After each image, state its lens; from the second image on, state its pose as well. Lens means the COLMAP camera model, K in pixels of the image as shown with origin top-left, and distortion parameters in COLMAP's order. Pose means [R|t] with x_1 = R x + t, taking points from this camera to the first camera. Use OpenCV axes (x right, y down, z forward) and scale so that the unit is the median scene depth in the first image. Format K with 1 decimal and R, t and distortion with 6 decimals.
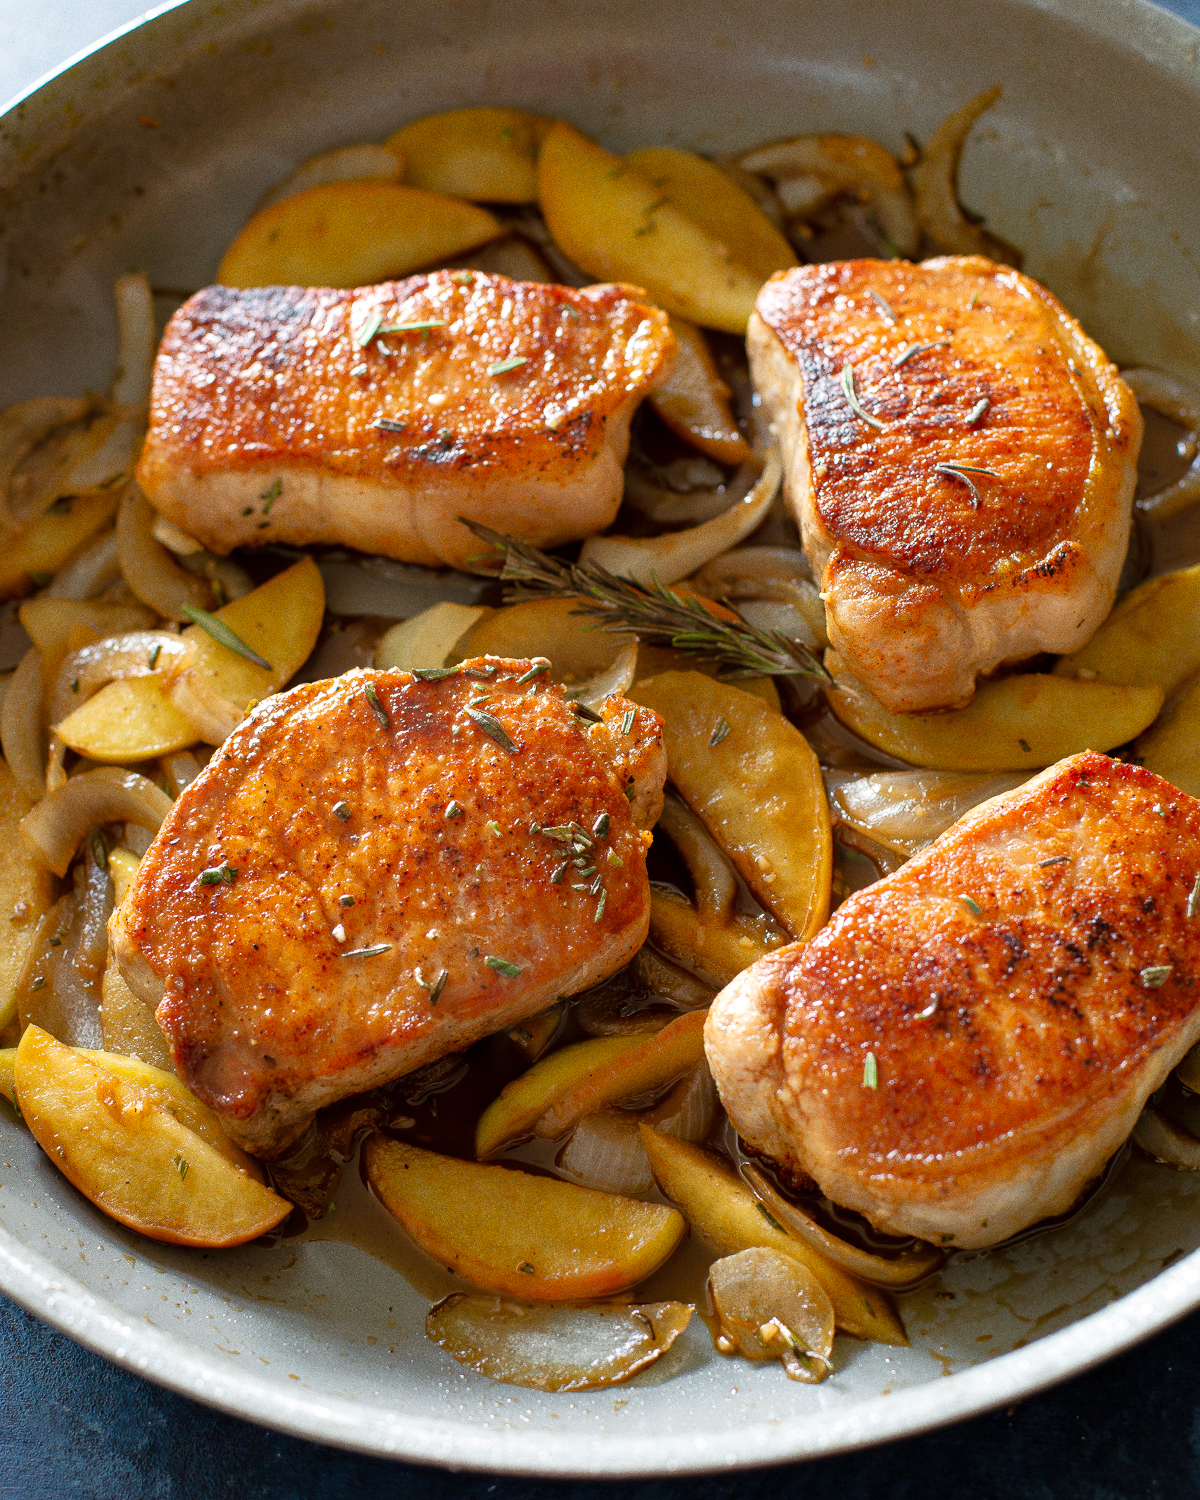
lens RADIAL K [[3273.7, 0, 600.0], [0, 3273.7, 750.0], [0, 0, 1]] dist [-0.232956, 0.109236]
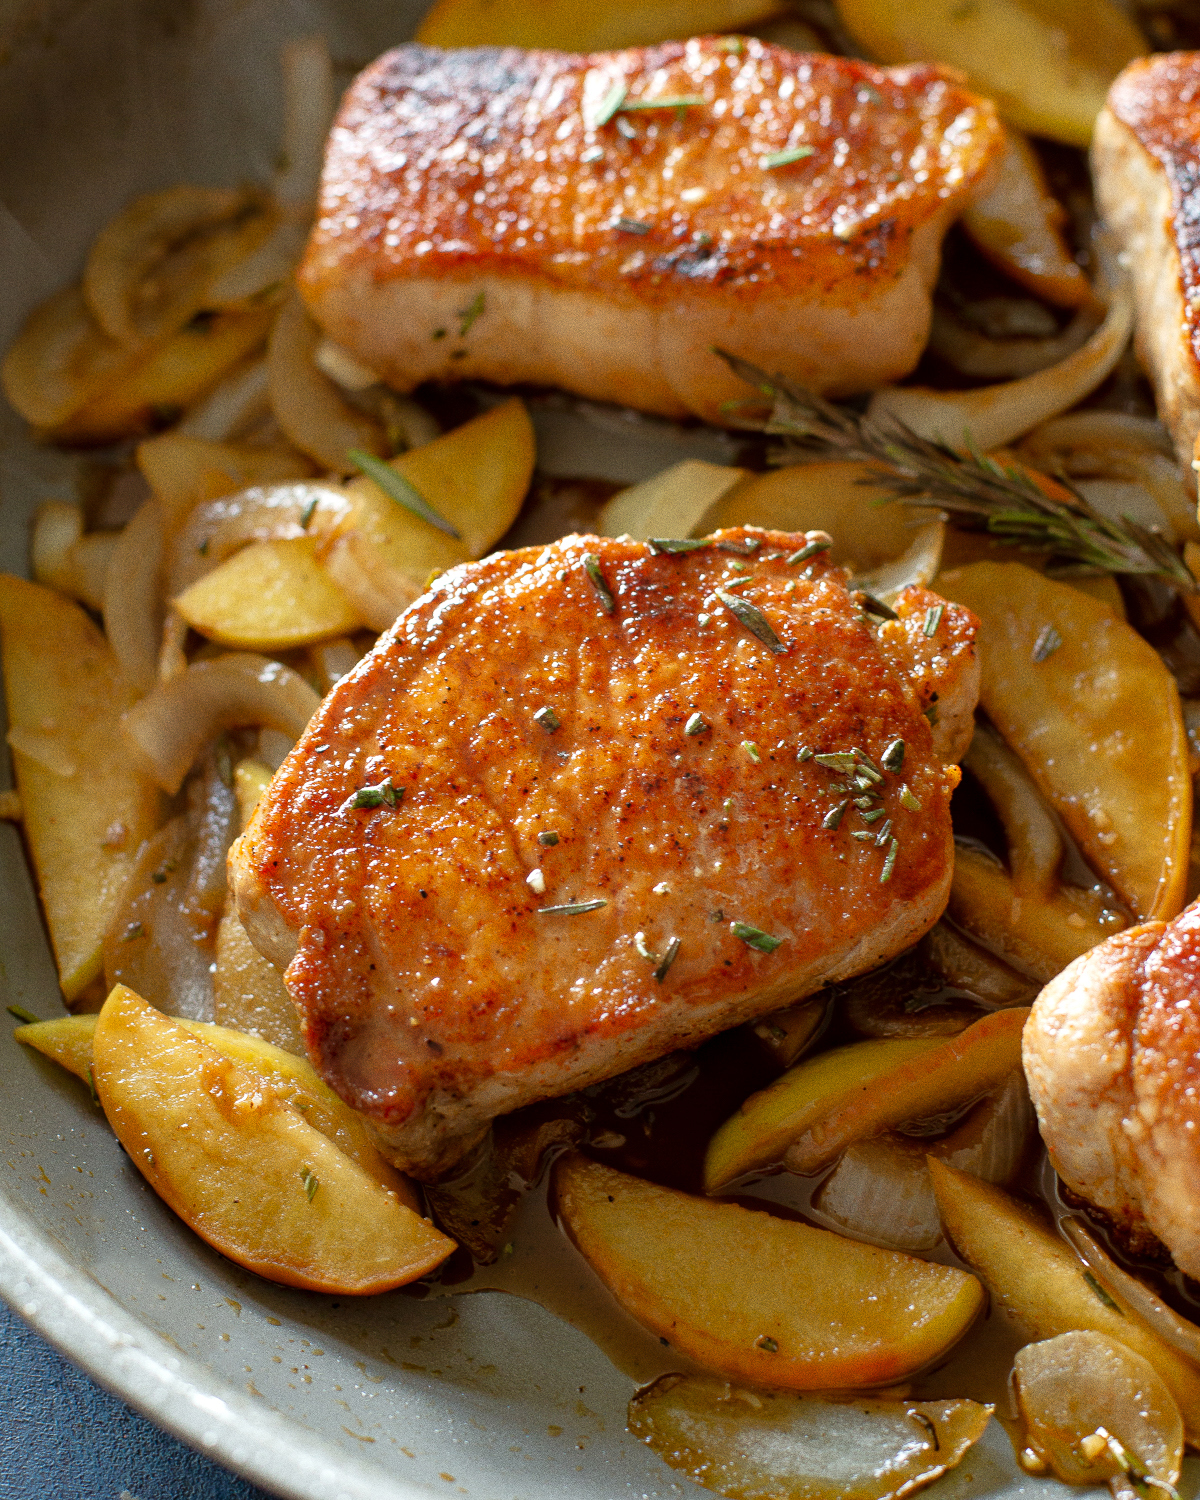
lens RADIAL K [[3312.3, 0, 600.0], [0, 3312.3, 750.0], [0, 0, 1]] dist [-0.284226, 0.082139]
pose [[0.997484, 0.046446, -0.053554, -0.025831], [-0.046681, 0.998905, -0.003144, 0.027255], [0.053350, 0.005636, 0.998560, 0.242468]]
